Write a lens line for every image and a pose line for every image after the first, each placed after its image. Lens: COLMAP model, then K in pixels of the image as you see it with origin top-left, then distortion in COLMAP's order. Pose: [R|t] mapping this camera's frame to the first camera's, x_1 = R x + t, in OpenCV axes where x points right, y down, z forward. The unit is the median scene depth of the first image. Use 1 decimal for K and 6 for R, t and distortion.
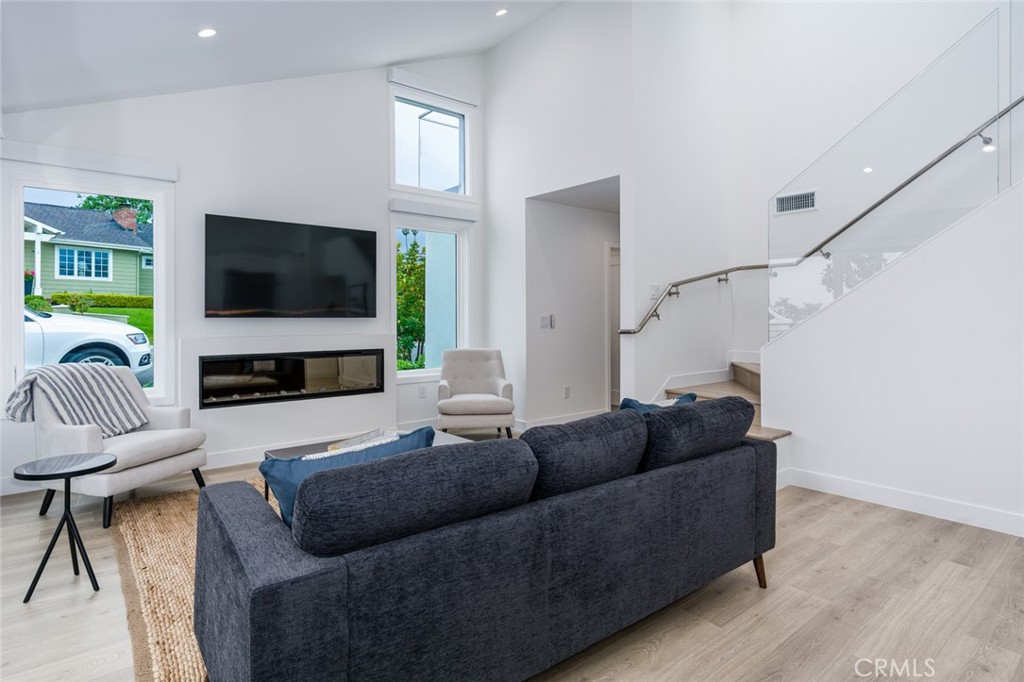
lens RADIAL K [[534.2, 0, 500.0], [0, 534.2, 314.2], [0, 0, 1]] dist [-0.004497, 0.000139]
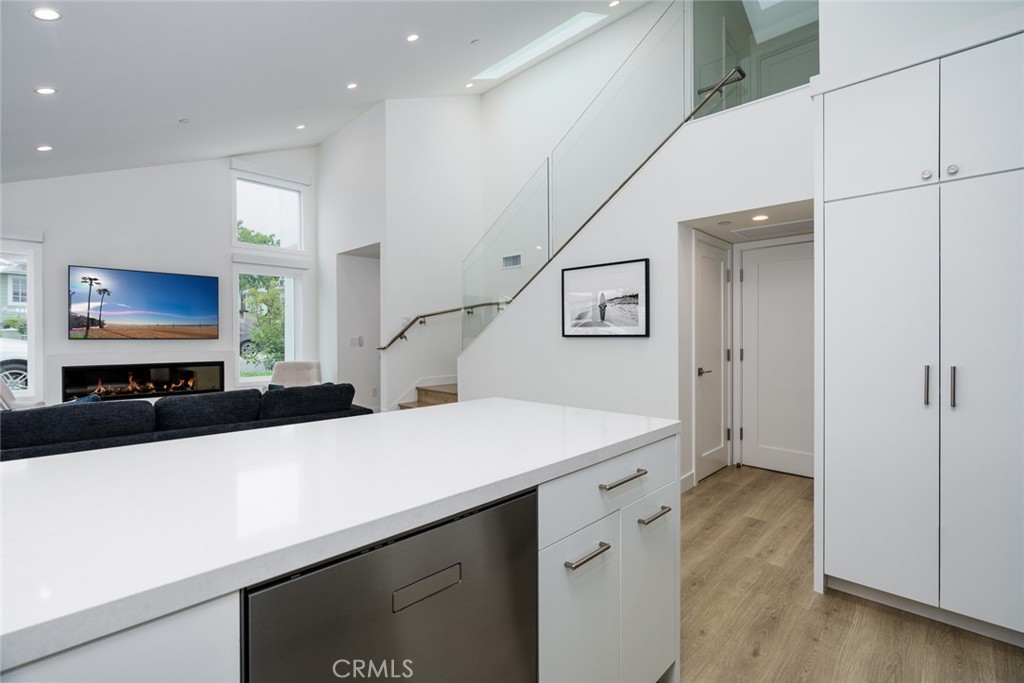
lens RADIAL K [[461.9, 0, 510.6], [0, 461.9, 337.3], [0, 0, 1]] dist [-0.000273, 0.000558]
pose [[0.994636, -0.003005, 0.103398, 0.390104], [0.002467, 0.999983, 0.005326, -0.002474], [-0.103412, -0.005043, 0.994626, -0.267455]]
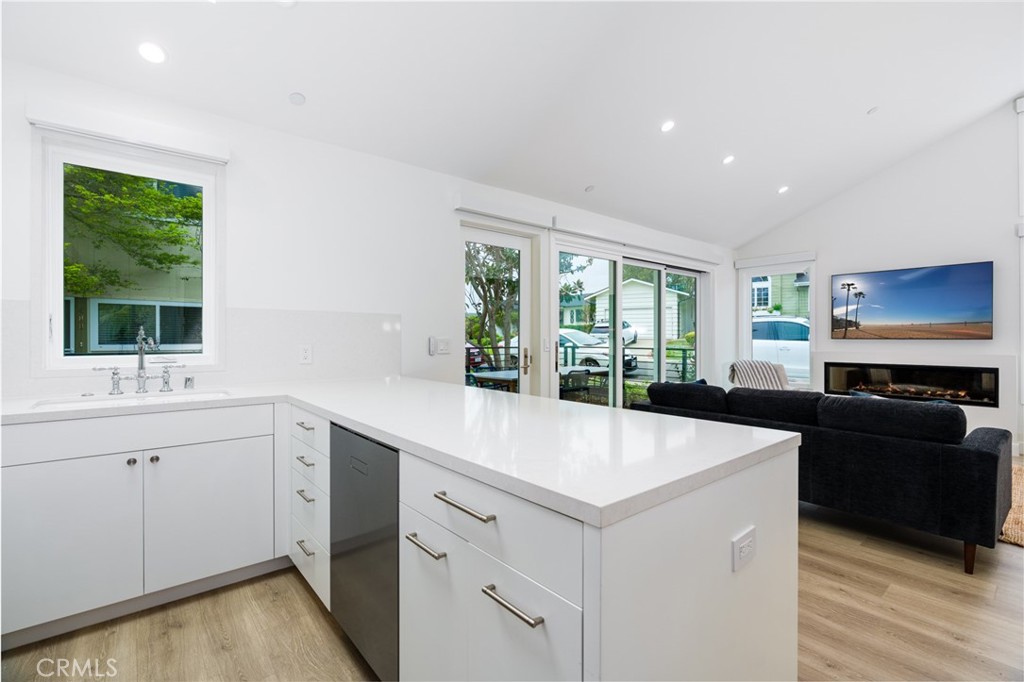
lens RADIAL K [[461.9, 0, 514.1], [0, 461.9, 340.4], [0, 0, 1]] dist [-0.000273, 0.000558]
pose [[0.010665, 0.003603, -0.999937, 0.692457], [0.003133, 0.999988, 0.003637, 0.001669], [0.999938, -0.003172, 0.010654, 0.004986]]
